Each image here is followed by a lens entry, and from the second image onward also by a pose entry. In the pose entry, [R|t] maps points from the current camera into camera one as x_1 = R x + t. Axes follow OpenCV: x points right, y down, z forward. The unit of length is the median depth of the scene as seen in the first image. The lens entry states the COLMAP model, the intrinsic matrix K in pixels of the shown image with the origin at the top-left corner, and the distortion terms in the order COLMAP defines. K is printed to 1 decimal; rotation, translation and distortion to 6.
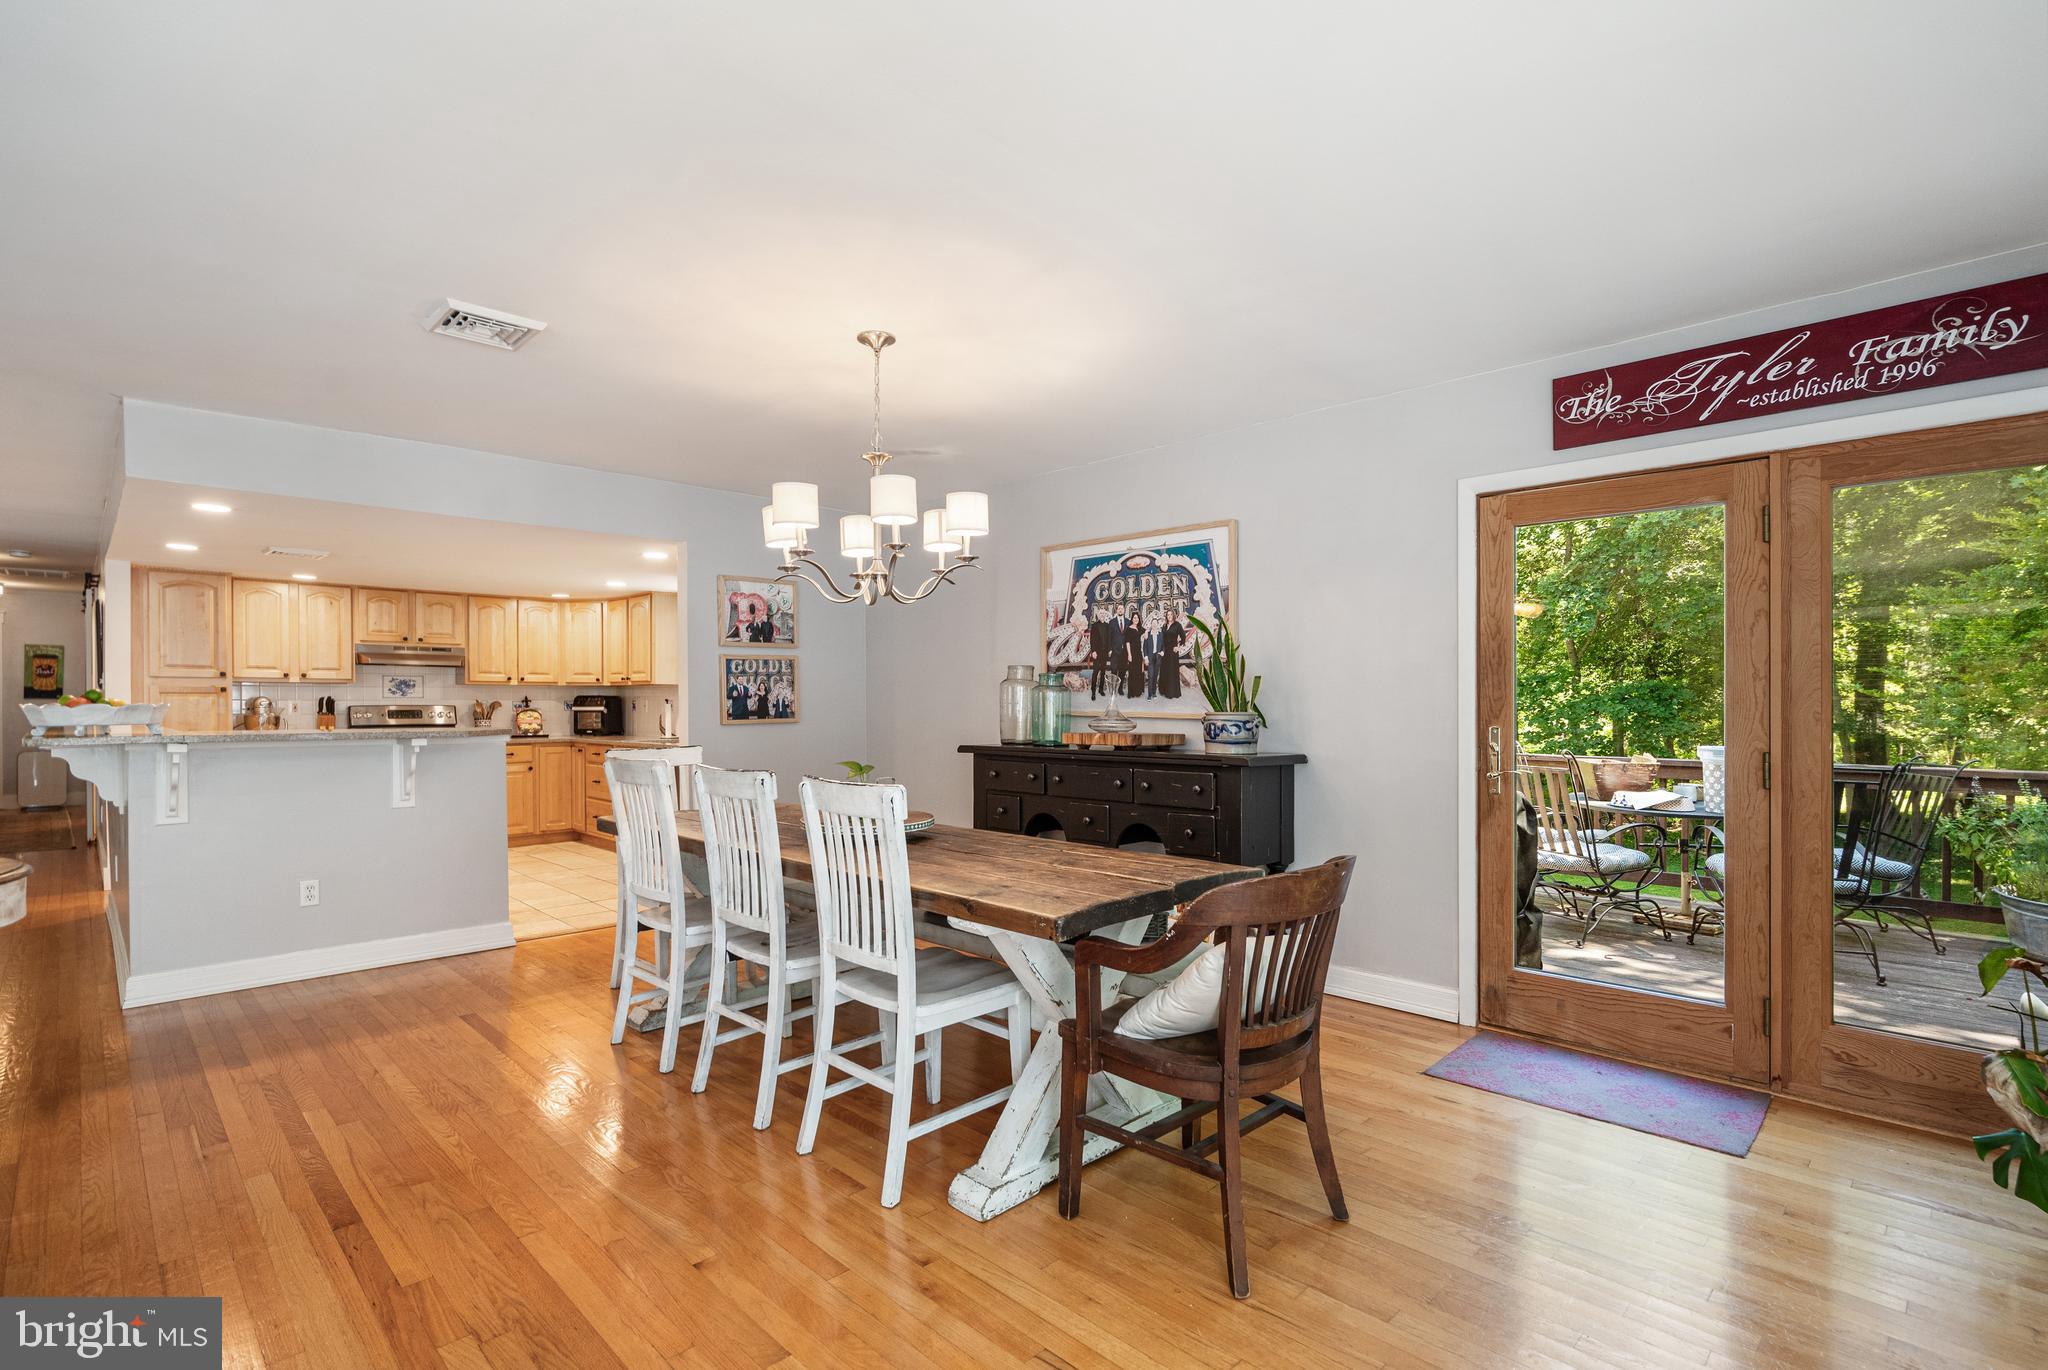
lens RADIAL K [[957.0, 0, 1026.7], [0, 957.0, 704.9], [0, 0, 1]] dist [0.002320, 0.001295]
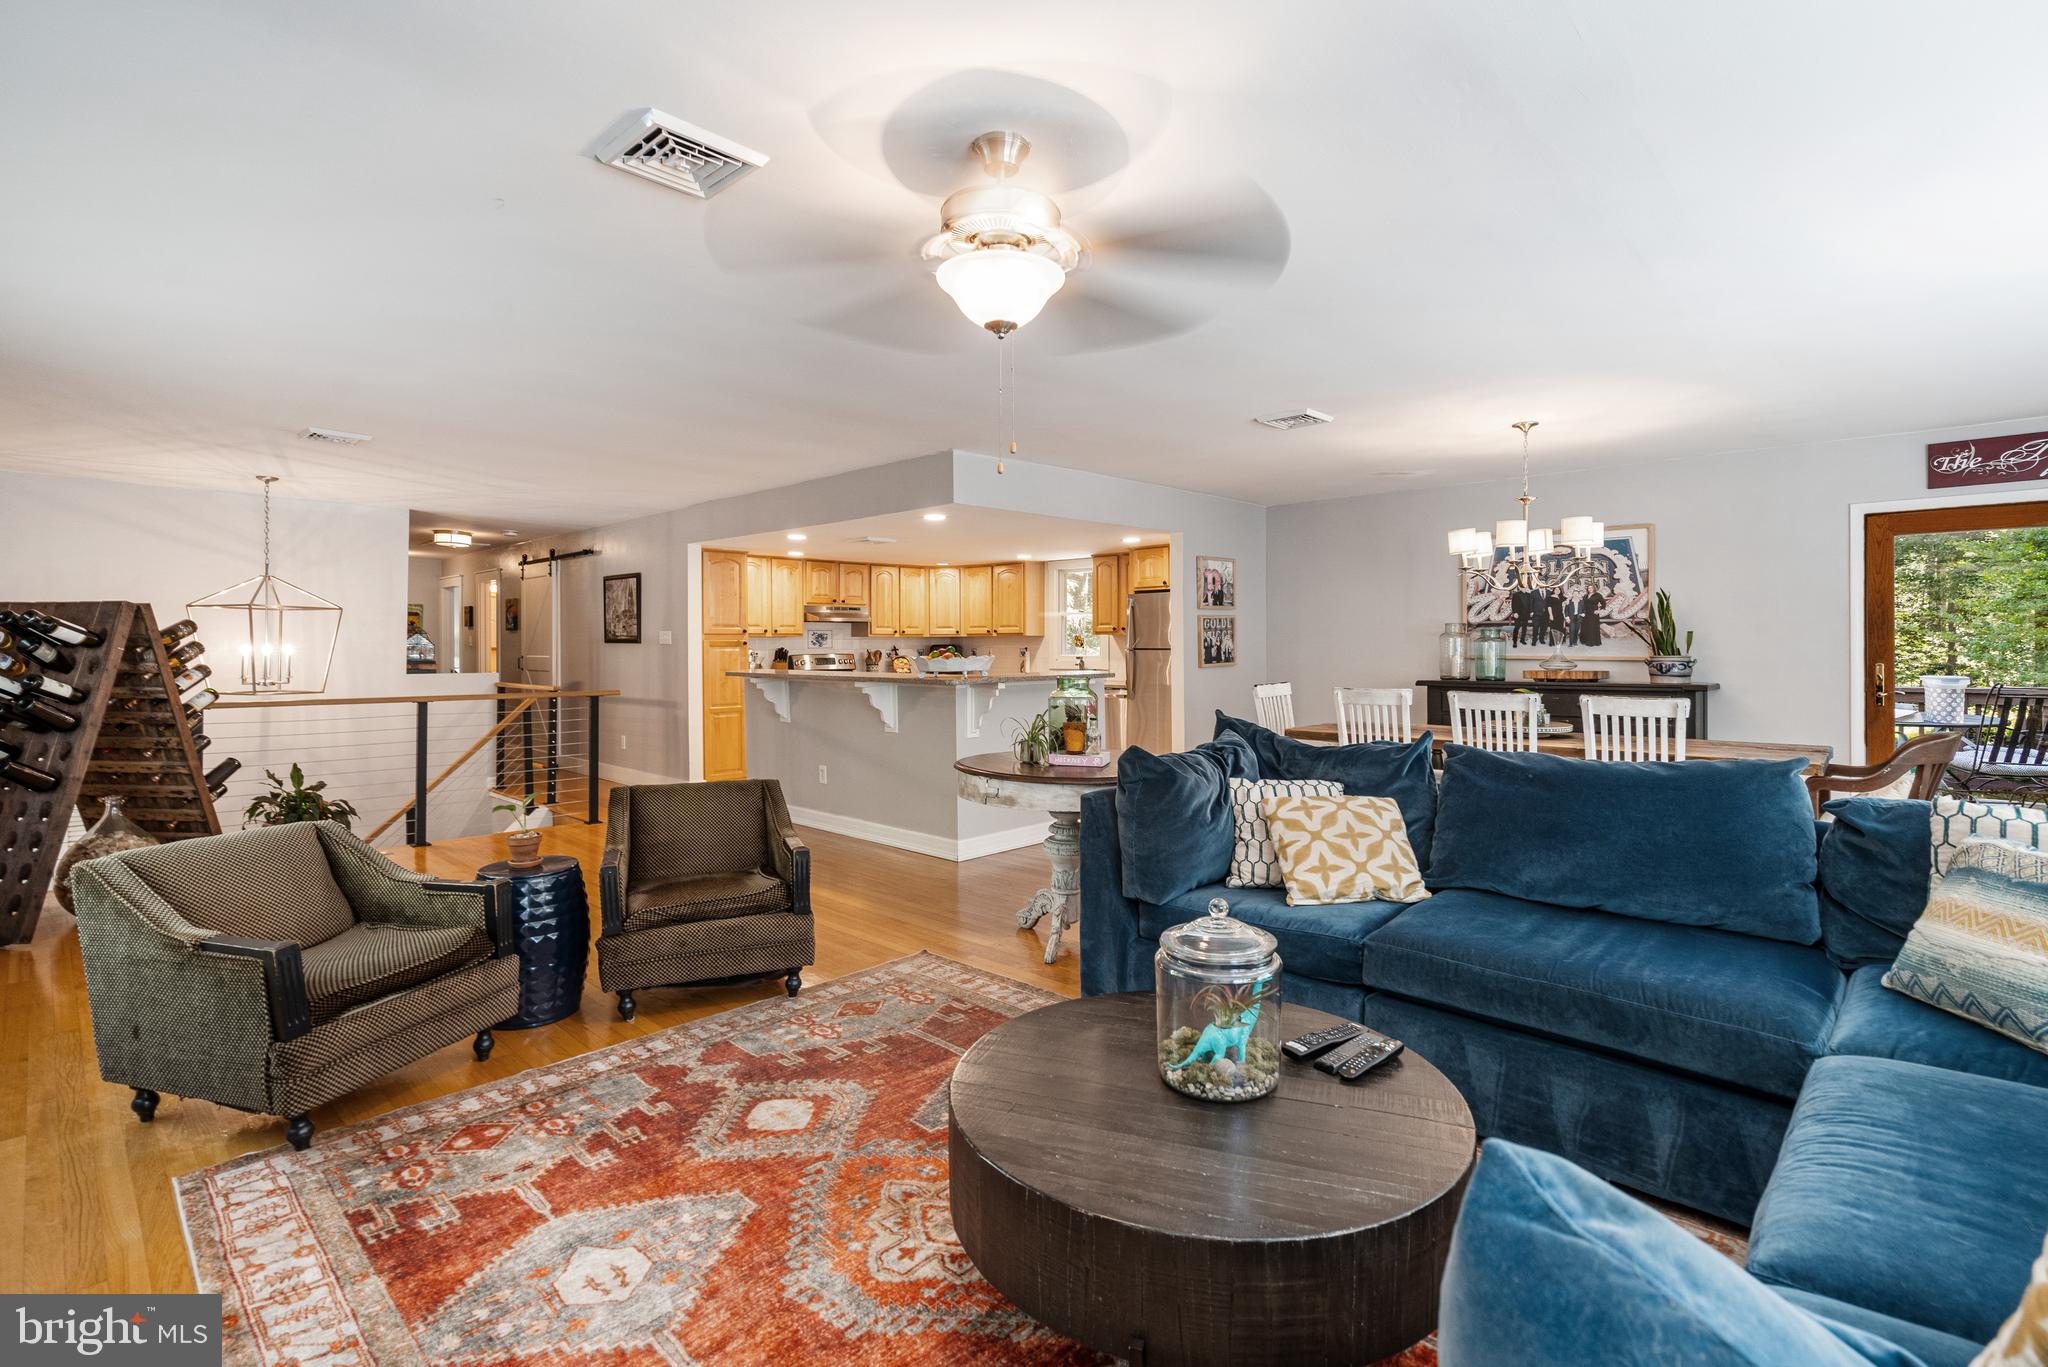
lens RADIAL K [[957.0, 0, 1021.9], [0, 957.0, 661.0], [0, 0, 1]] dist [0.002320, 0.001295]
pose [[0.999866, -0.005766, 0.015305, -0.676719], [0.005593, 0.999920, 0.011305, -0.005371], [-0.015369, -0.011218, 0.999819, -0.394712]]
